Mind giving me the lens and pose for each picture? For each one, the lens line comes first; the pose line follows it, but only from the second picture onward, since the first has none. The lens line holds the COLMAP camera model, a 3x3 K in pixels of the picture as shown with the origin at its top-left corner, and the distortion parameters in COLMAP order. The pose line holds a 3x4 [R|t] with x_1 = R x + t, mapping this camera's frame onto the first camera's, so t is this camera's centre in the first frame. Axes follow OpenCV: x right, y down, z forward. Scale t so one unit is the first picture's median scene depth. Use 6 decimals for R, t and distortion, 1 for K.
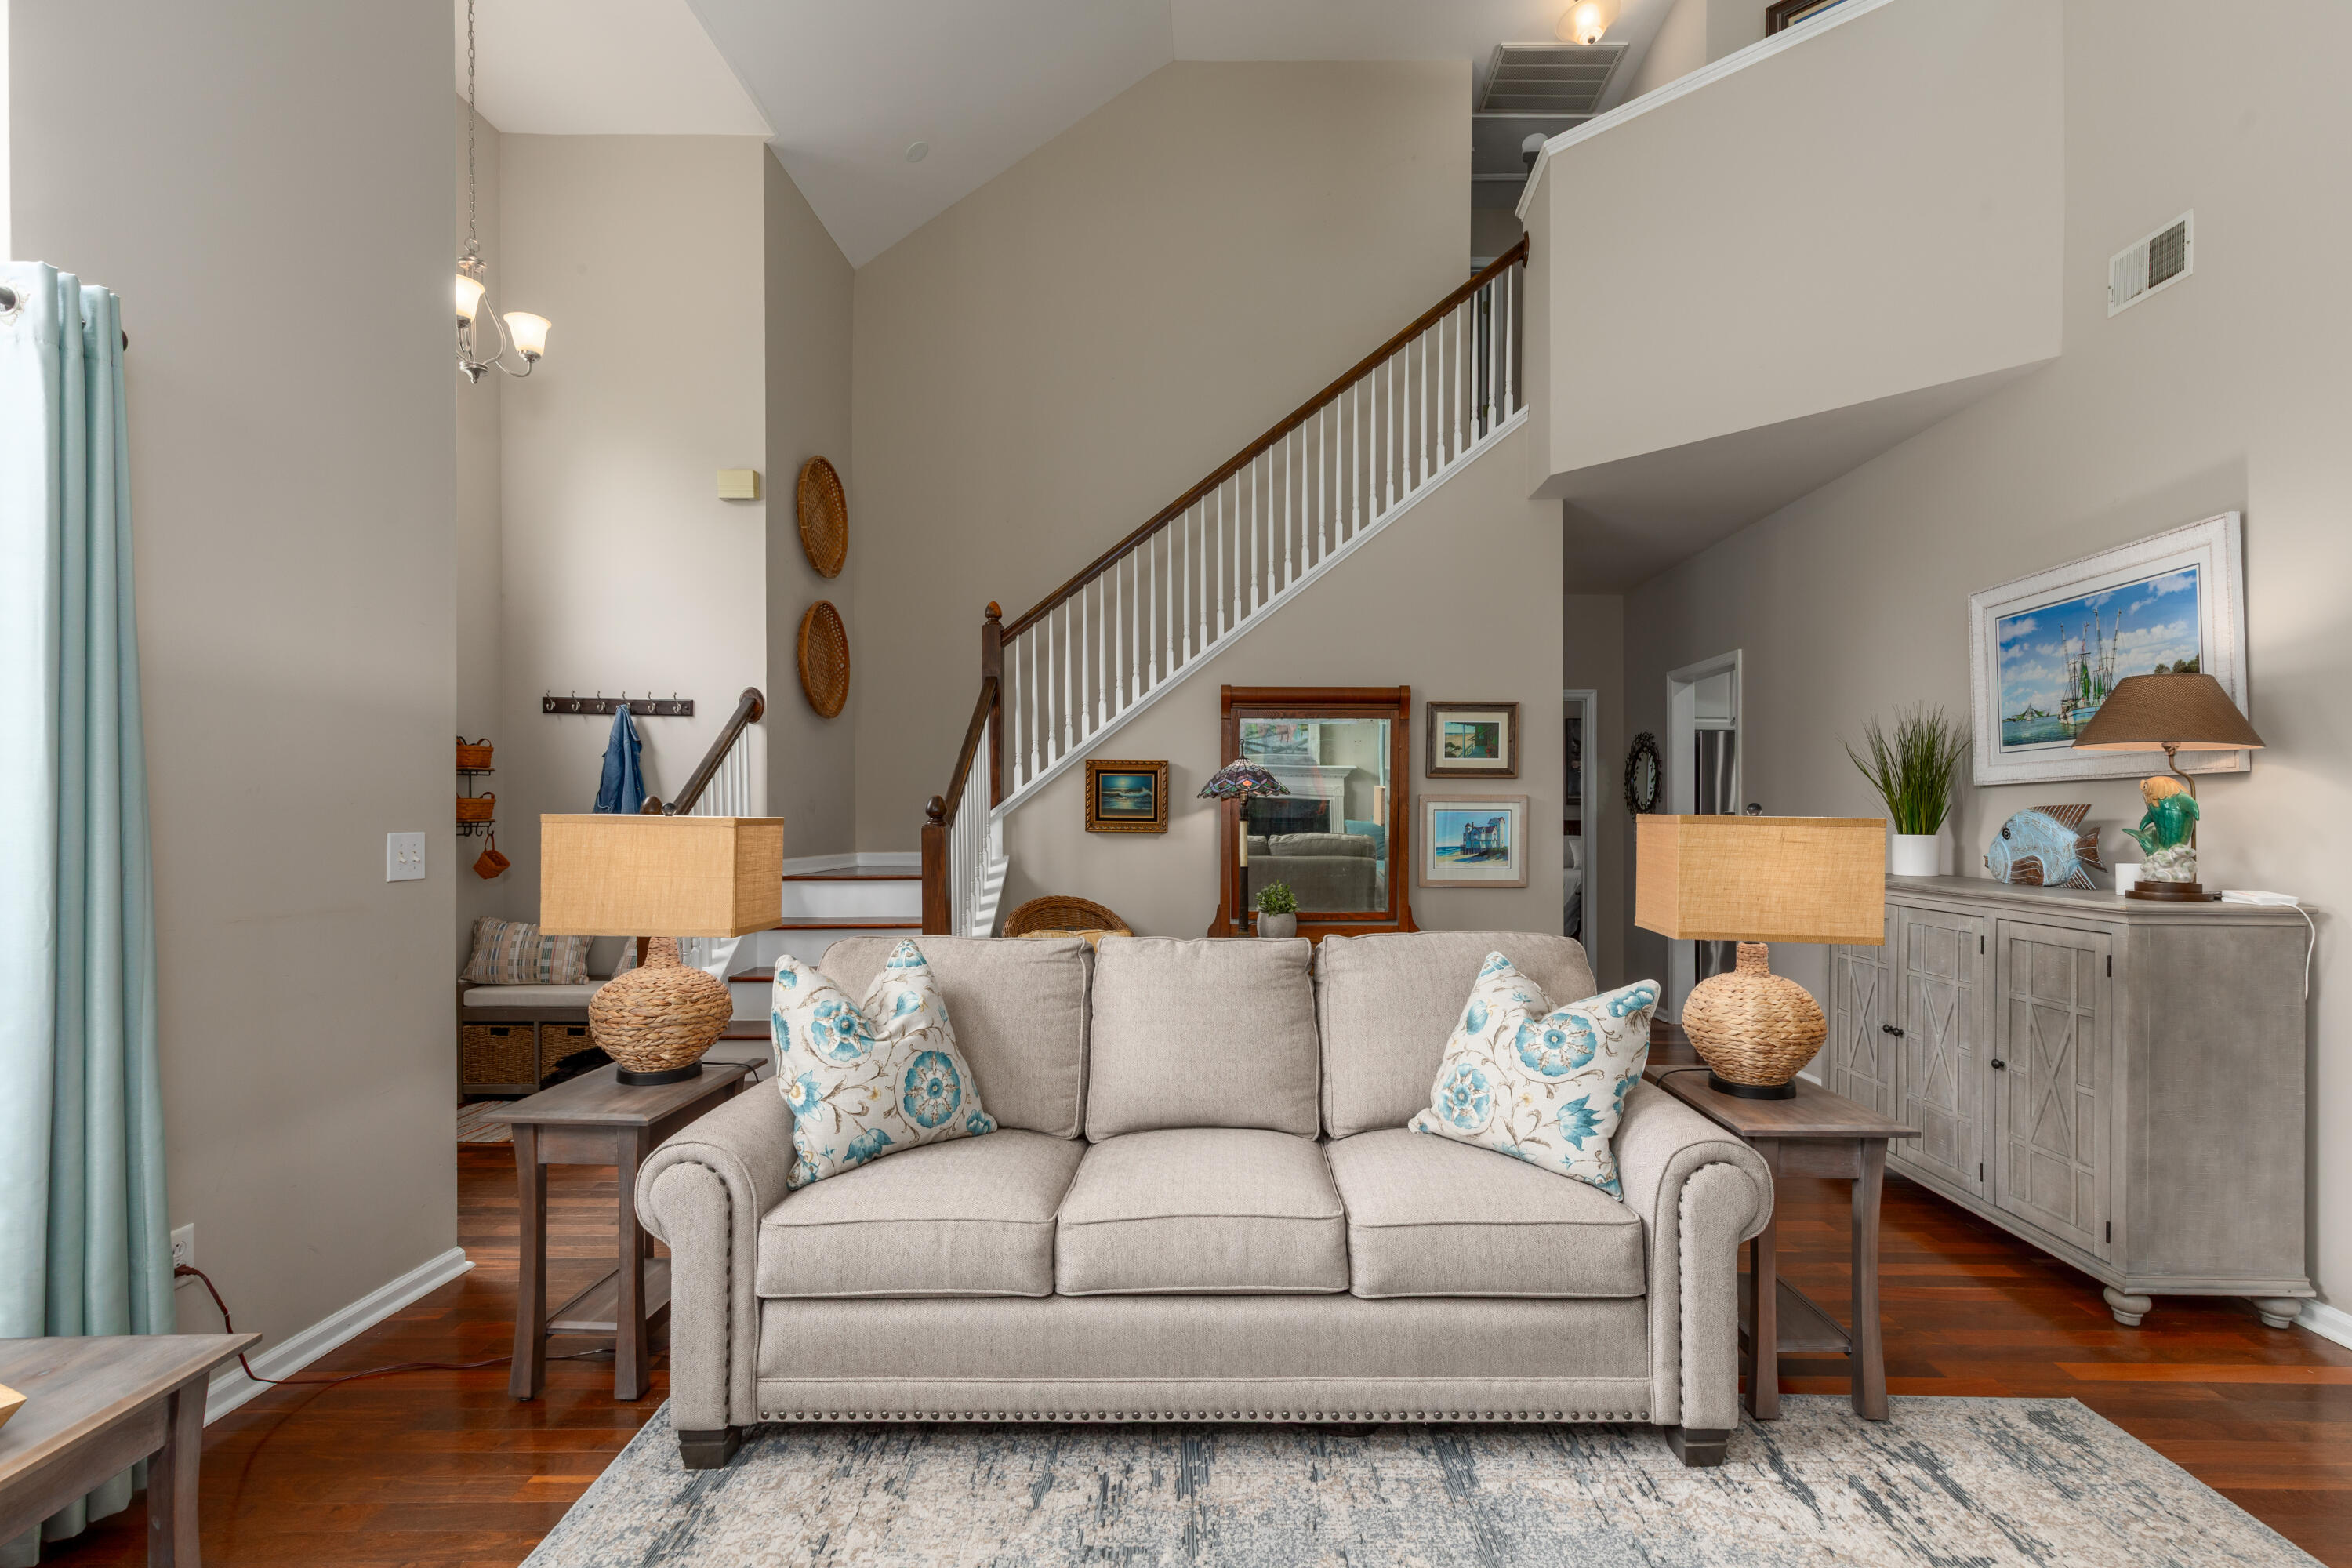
lens RADIAL K [[1068.8, 0, 1221.2], [0, 1068.8, 812.5], [0, 0, 1]] dist [0.001358, 0.000866]
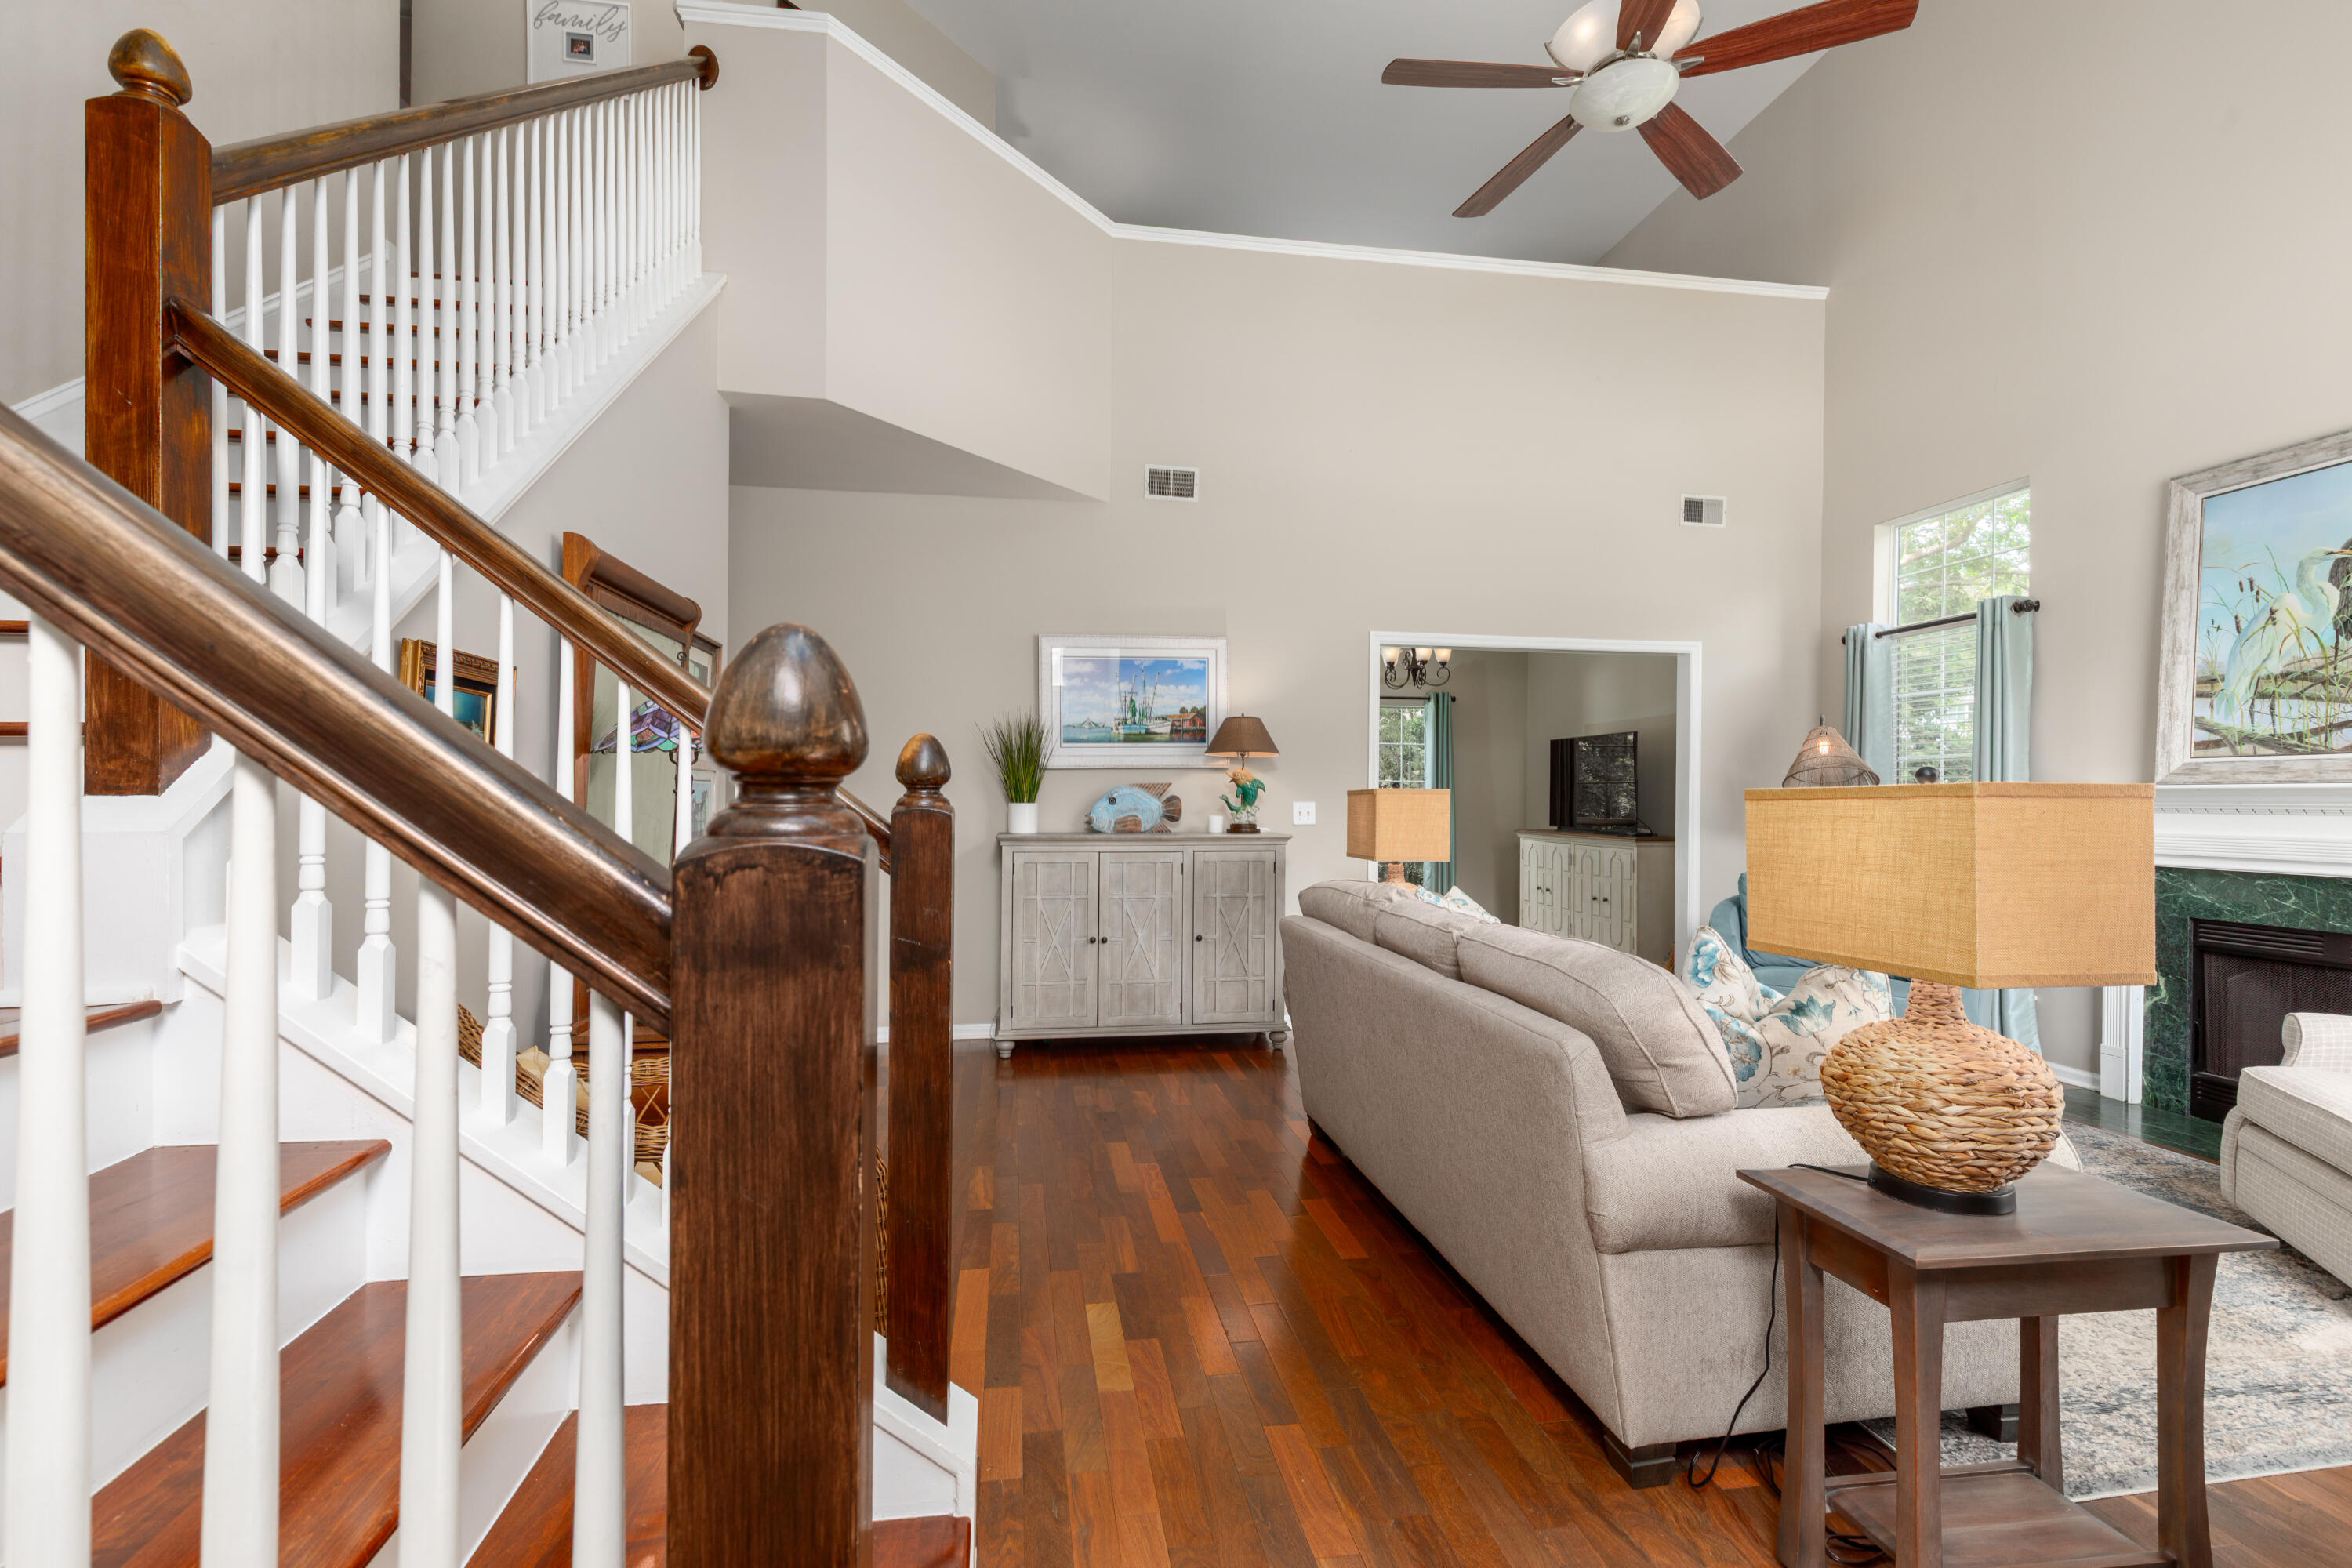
lens RADIAL K [[1068.8, 0, 1193.0], [0, 1068.8, 800.1], [0, 0, 1]] dist [0.001358, 0.000866]
pose [[-0.168813, -0.008425, 0.985612, -0.858239], [-0.005332, 0.999957, 0.007634, 0.005731], [-0.985634, -0.003967, -0.168850, 1.202684]]
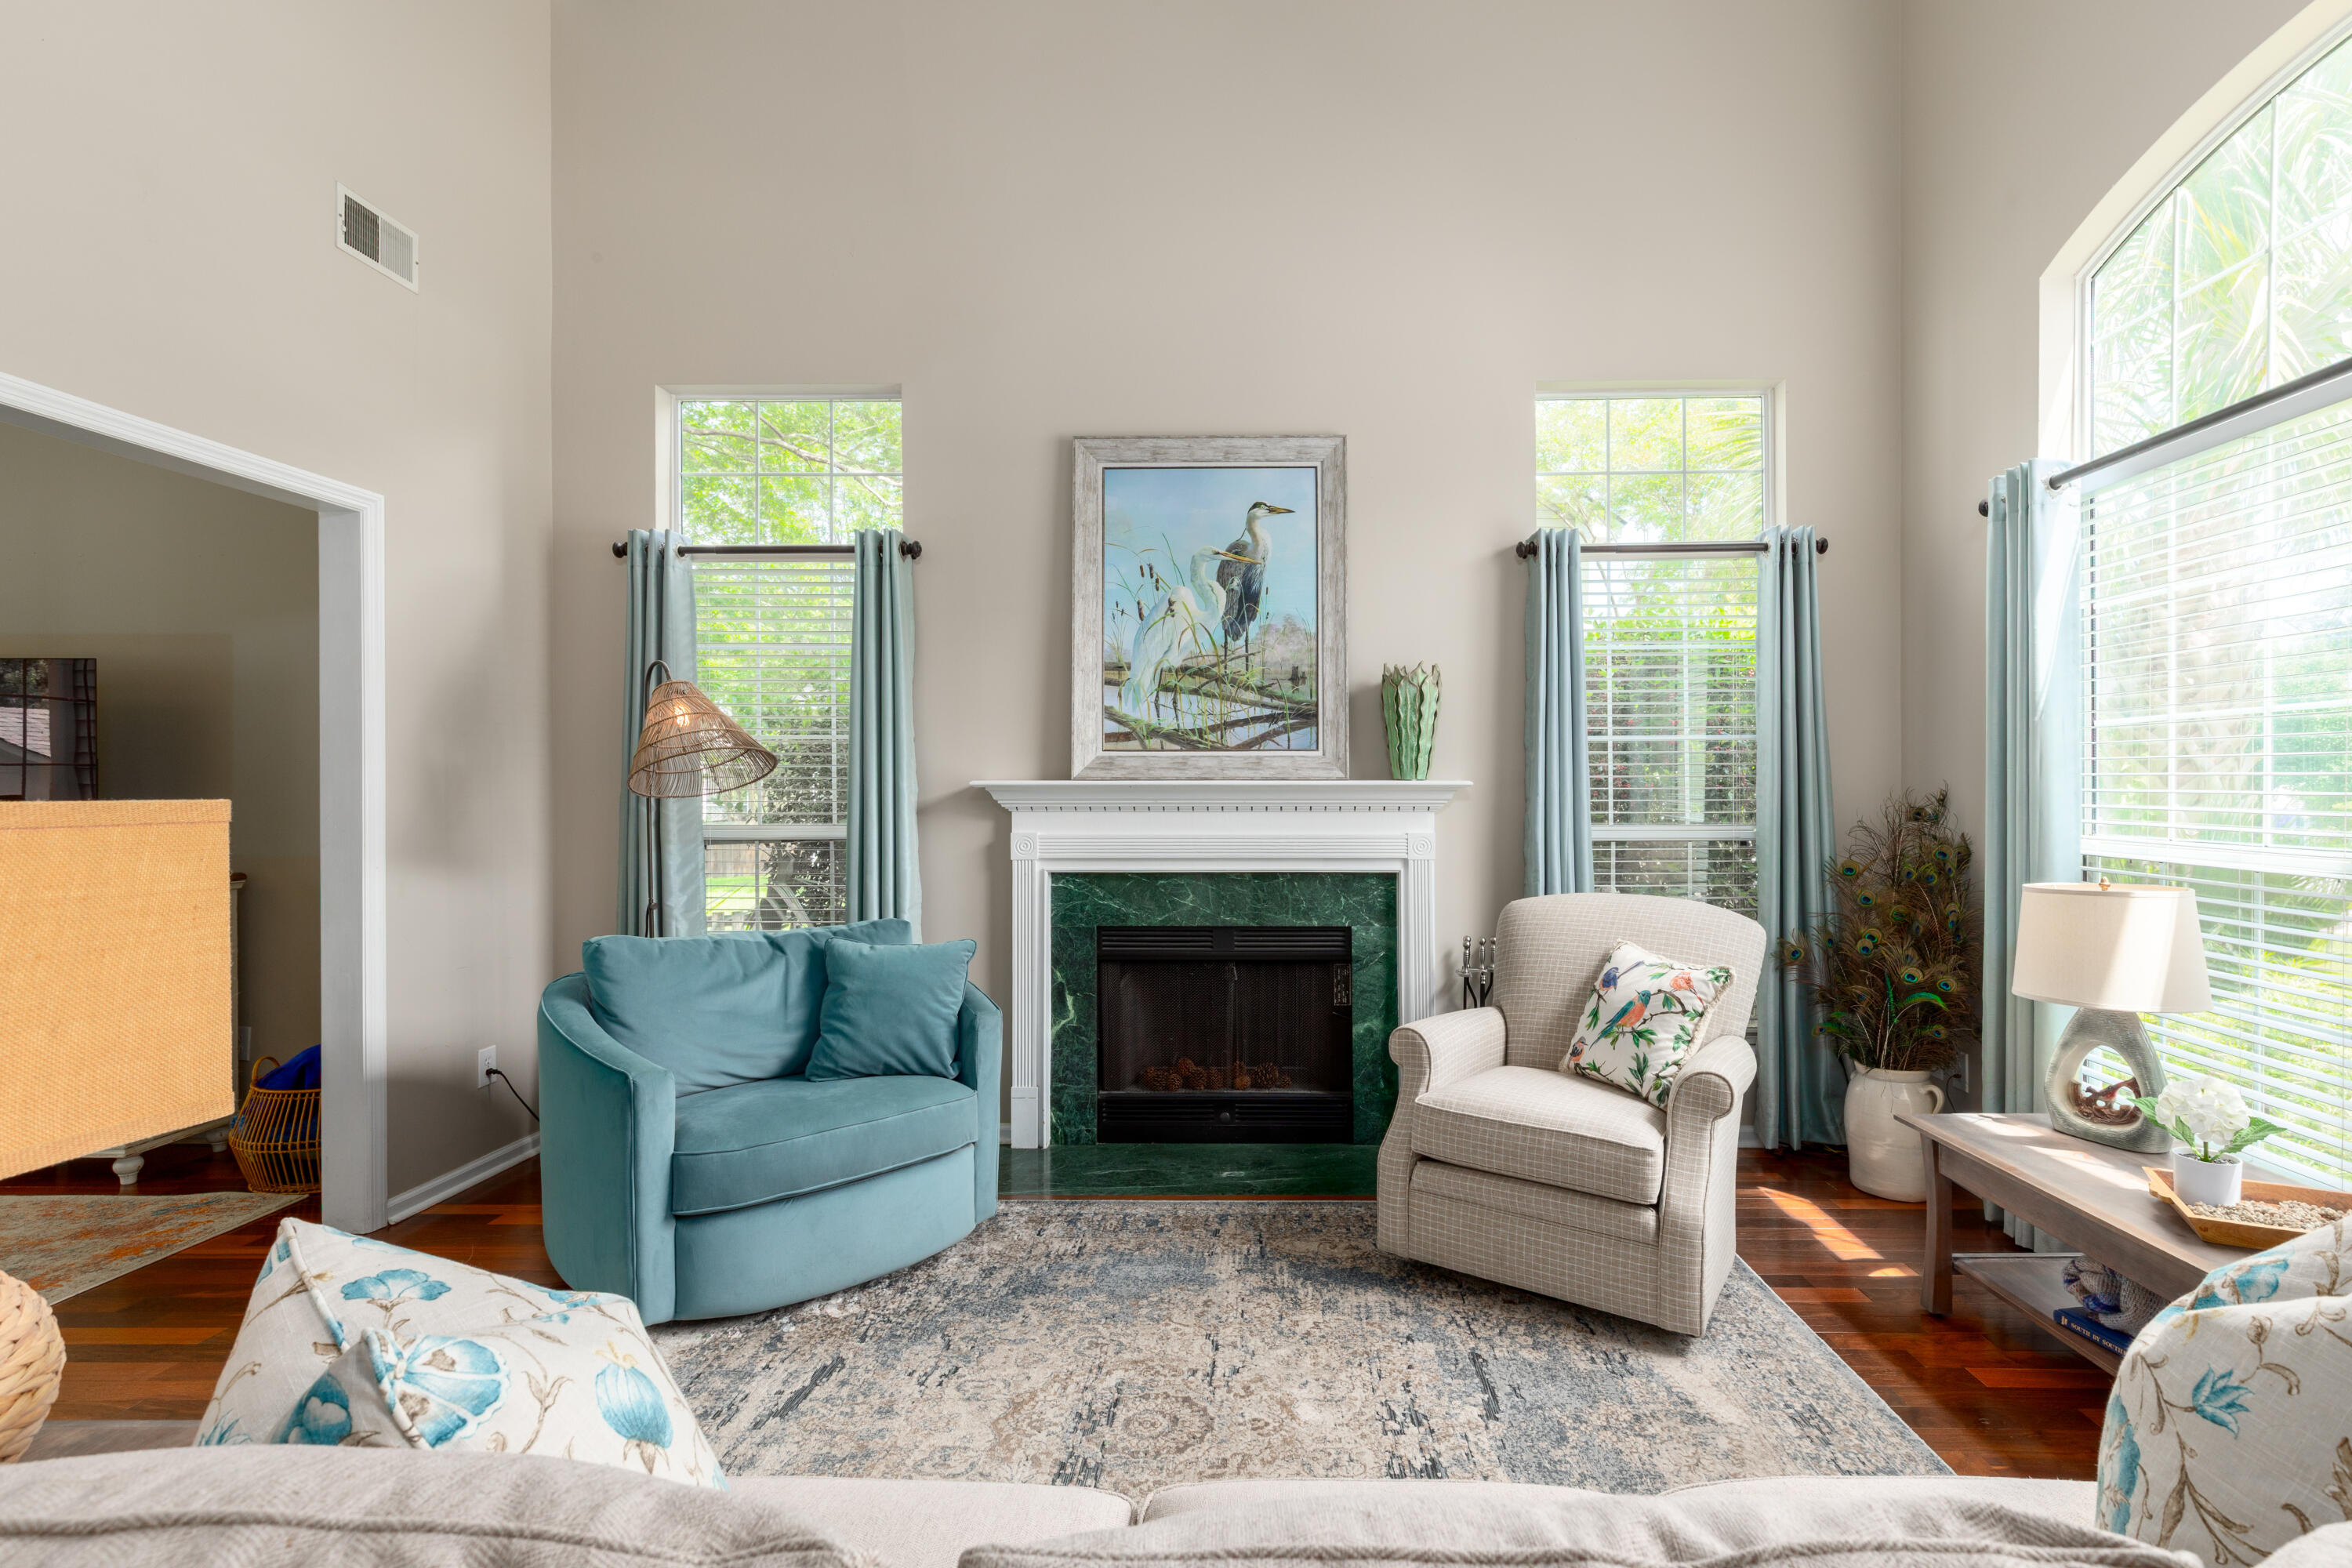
lens RADIAL K [[1068.8, 0, 1241.7], [0, 1068.8, 796.8], [0, 0, 1]] dist [0.001358, 0.000866]
pose [[-0.999947, -0.004910, 0.009068, 0.037063], [-0.004830, 0.999949, 0.008815, -0.002487], [-0.009110, 0.008771, -0.999920, 0.971766]]
